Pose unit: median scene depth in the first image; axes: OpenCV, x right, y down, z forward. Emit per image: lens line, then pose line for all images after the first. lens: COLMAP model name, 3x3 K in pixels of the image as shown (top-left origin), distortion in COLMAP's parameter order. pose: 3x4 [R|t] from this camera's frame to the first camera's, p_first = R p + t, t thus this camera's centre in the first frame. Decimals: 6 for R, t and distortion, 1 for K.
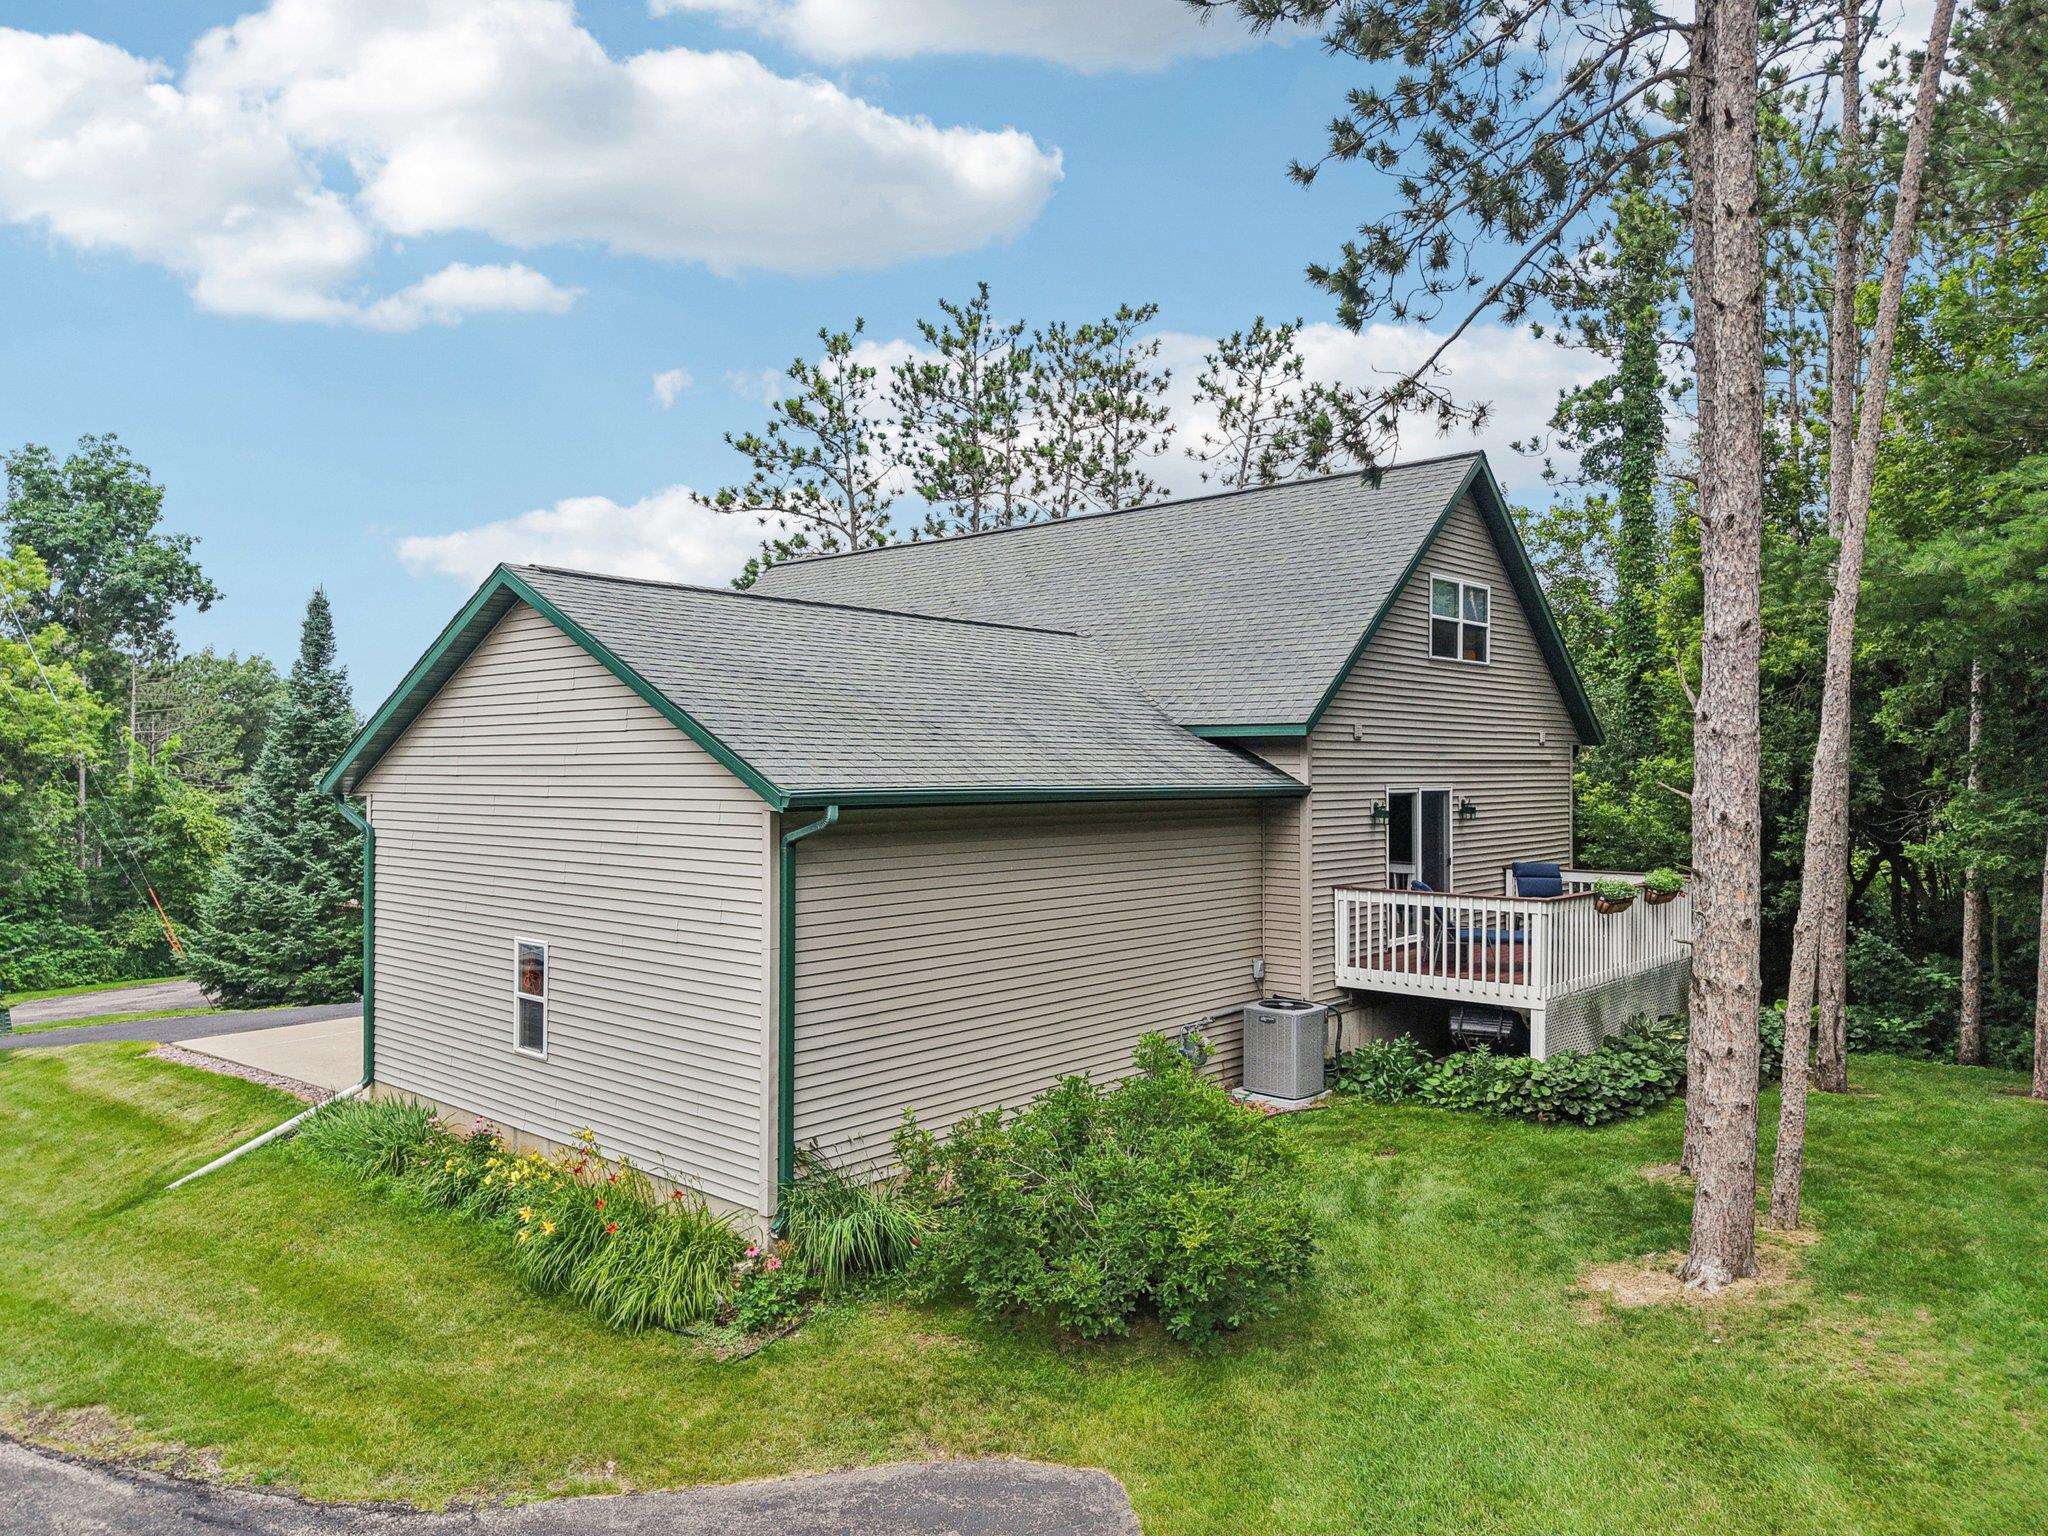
lens RADIAL K [[1405.9, 0, 1024.0], [0, 1405.9, 768.0], [0, 0, 1]] dist [0.029772, -0.026969]
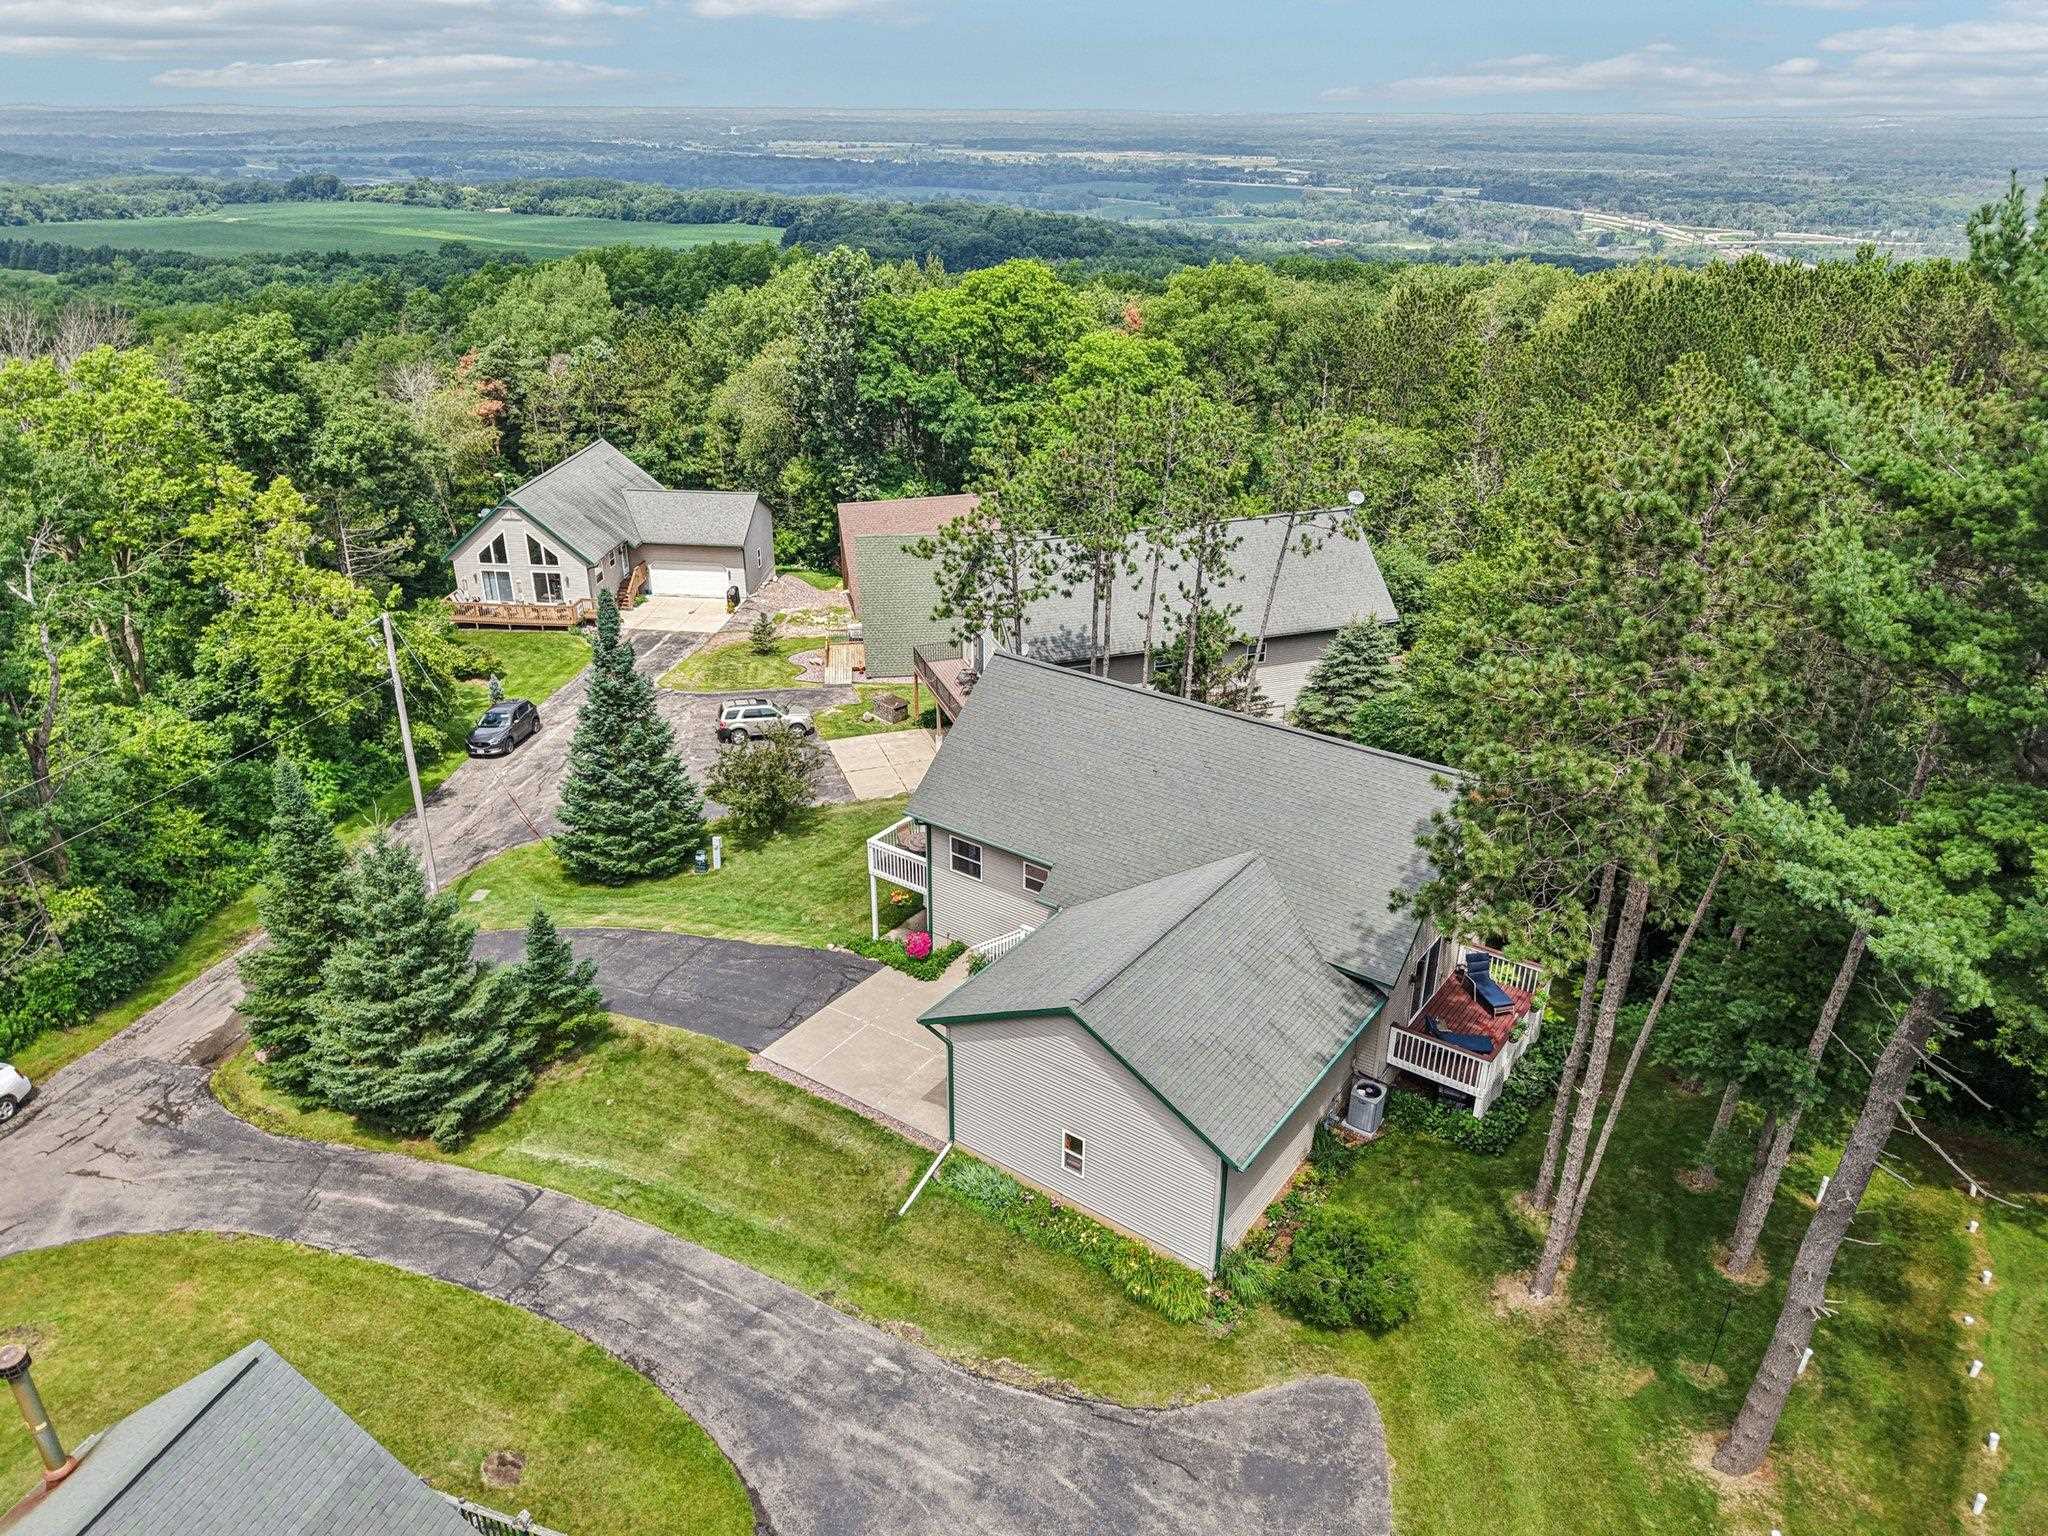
lens RADIAL K [[1405.9, 0, 1024.0], [0, 1405.9, 768.0], [0, 0, 1]] dist [0.029772, -0.026969]
pose [[0.994088, -0.038255, 0.101617, -0.771270], [-0.008873, 0.904128, 0.427170, -1.697161], [-0.108216, -0.425546, 0.898443, -0.988433]]
